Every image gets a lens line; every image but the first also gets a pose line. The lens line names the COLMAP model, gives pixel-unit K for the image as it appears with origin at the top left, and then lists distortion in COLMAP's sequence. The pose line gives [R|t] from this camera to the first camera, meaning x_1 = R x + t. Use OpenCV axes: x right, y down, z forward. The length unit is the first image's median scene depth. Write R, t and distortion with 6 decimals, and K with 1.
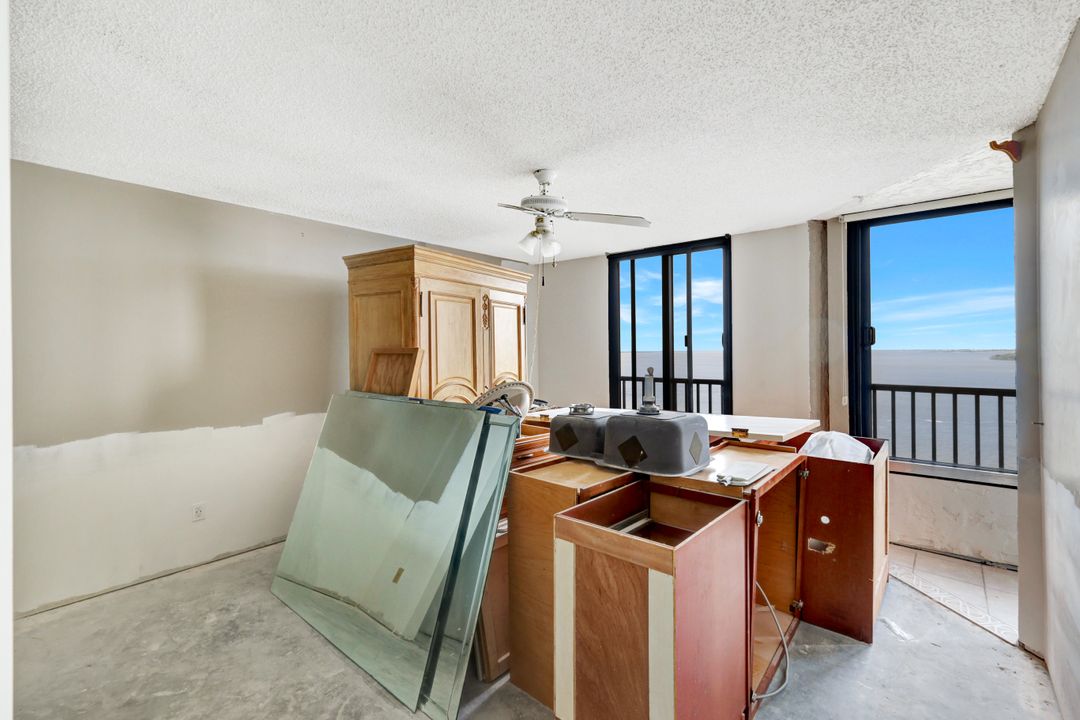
lens RADIAL K [[485.5, 0, 539.3], [0, 485.5, 364.8], [0, 0, 1]] dist [0.000439, 0.000493]
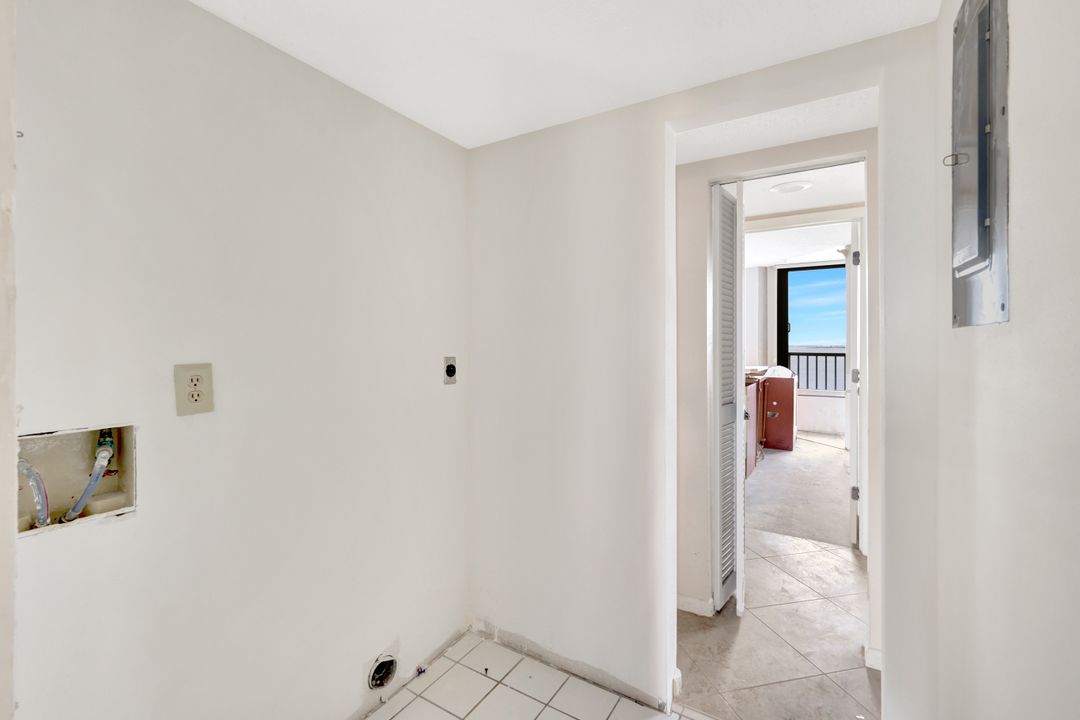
lens RADIAL K [[470.7, 0, 540.3], [0, 470.7, 350.9], [0, 0, 1]] dist [0.000885, -0.000373]
pose [[0.989981, 0.005482, 0.141094, -0.814614], [-0.005316, 0.999985, -0.001553, 0.061052], [-0.141101, 0.000787, 0.989995, -1.047697]]
